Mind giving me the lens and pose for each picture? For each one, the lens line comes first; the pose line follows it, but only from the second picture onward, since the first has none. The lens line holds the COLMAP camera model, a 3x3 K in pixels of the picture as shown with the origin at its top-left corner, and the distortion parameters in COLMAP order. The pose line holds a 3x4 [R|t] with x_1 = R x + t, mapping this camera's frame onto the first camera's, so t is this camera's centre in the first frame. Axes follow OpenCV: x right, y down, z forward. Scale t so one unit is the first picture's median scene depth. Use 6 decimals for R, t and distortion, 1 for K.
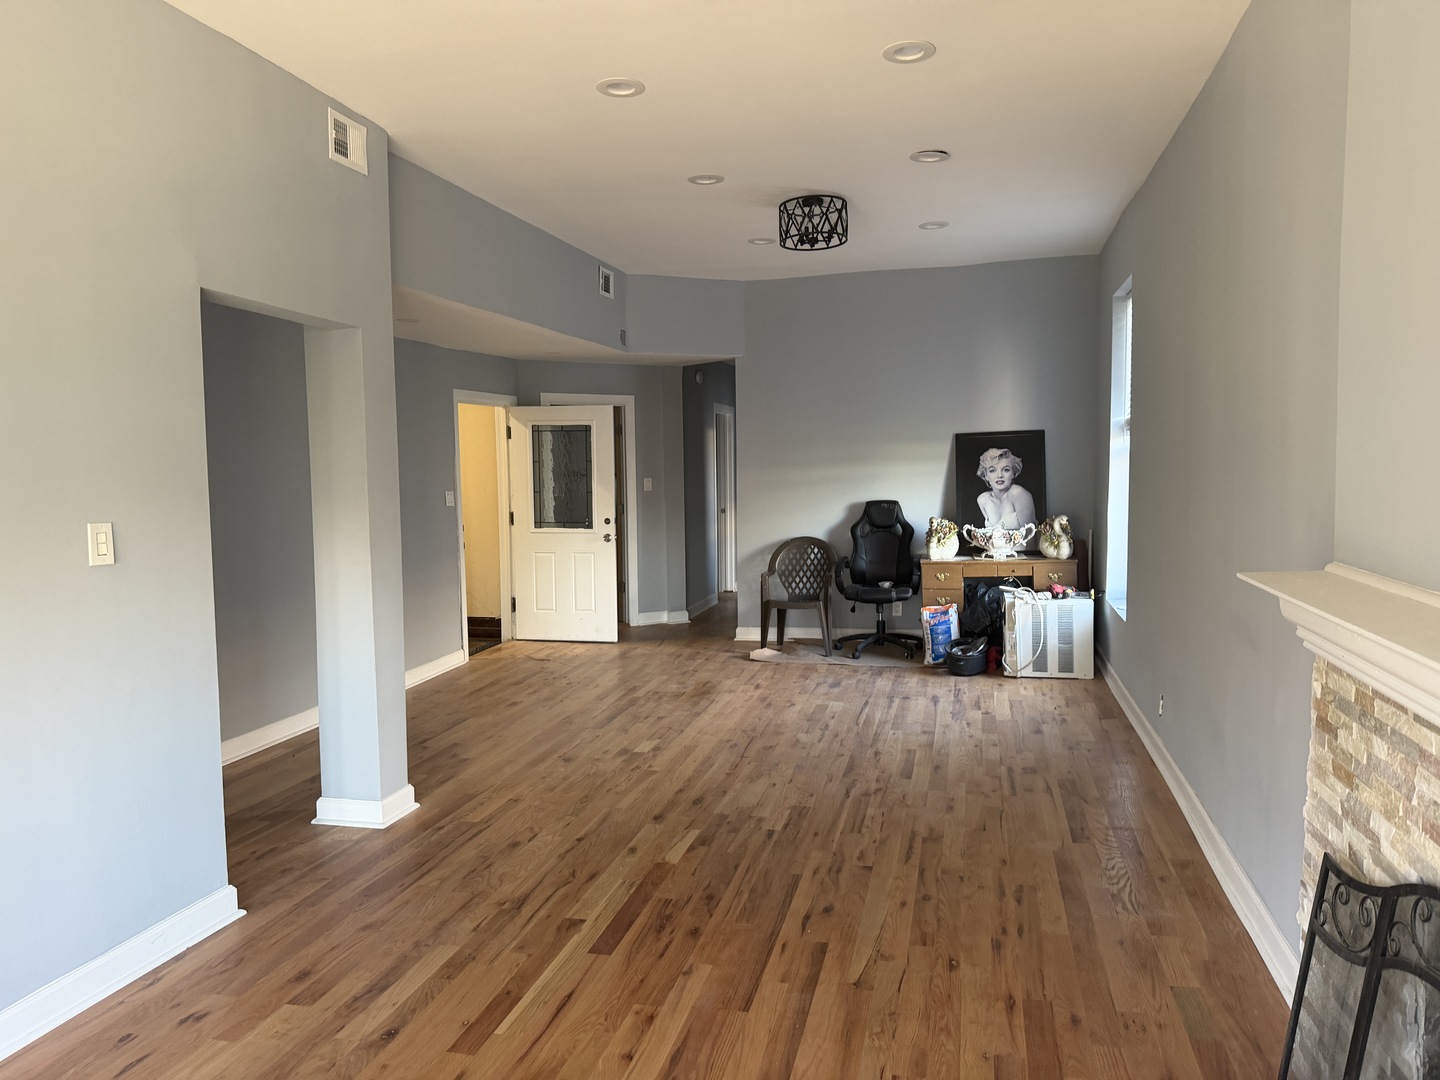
lens RADIAL K [[980.0, 0, 720.7], [0, 980.0, 536.0], [0, 0, 1]] dist [-0.043052, 0.004734]
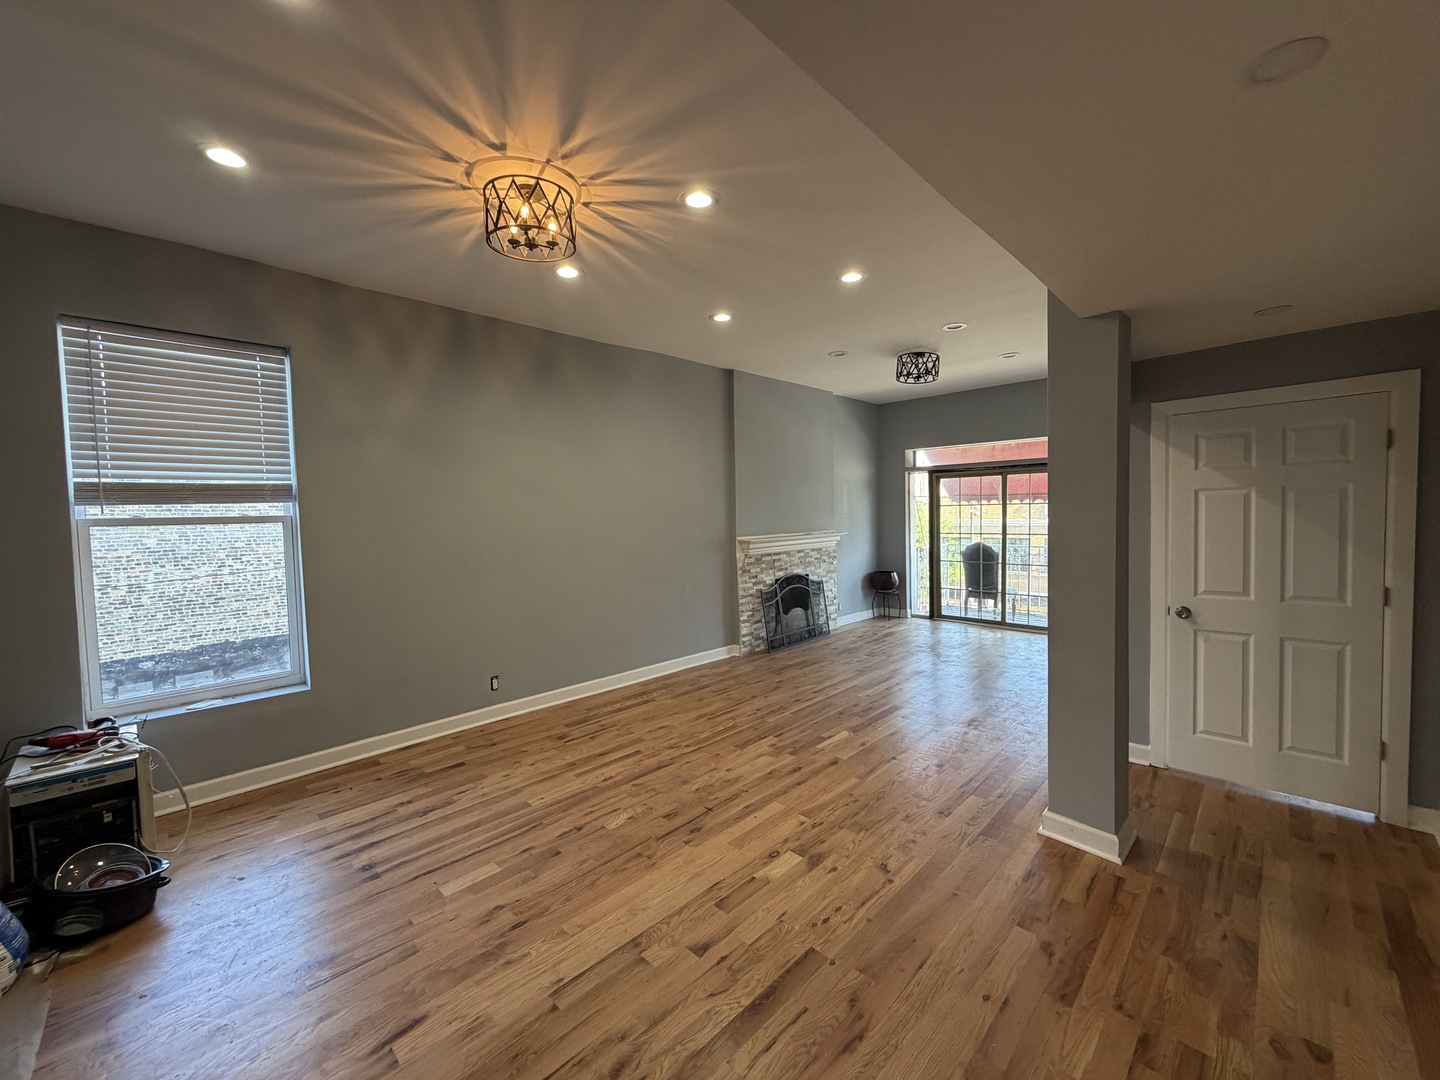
lens RADIAL K [[573.8, 0, 719.5], [0, 573.8, 537.6], [0, 0, 1]] dist [-0.002396, -0.000209]
pose [[-0.861511, 0.005121, 0.507712, -0.365155], [0.067752, 0.992166, 0.104959, -0.144670], [-0.503197, 0.124822, -0.855109, 1.853192]]
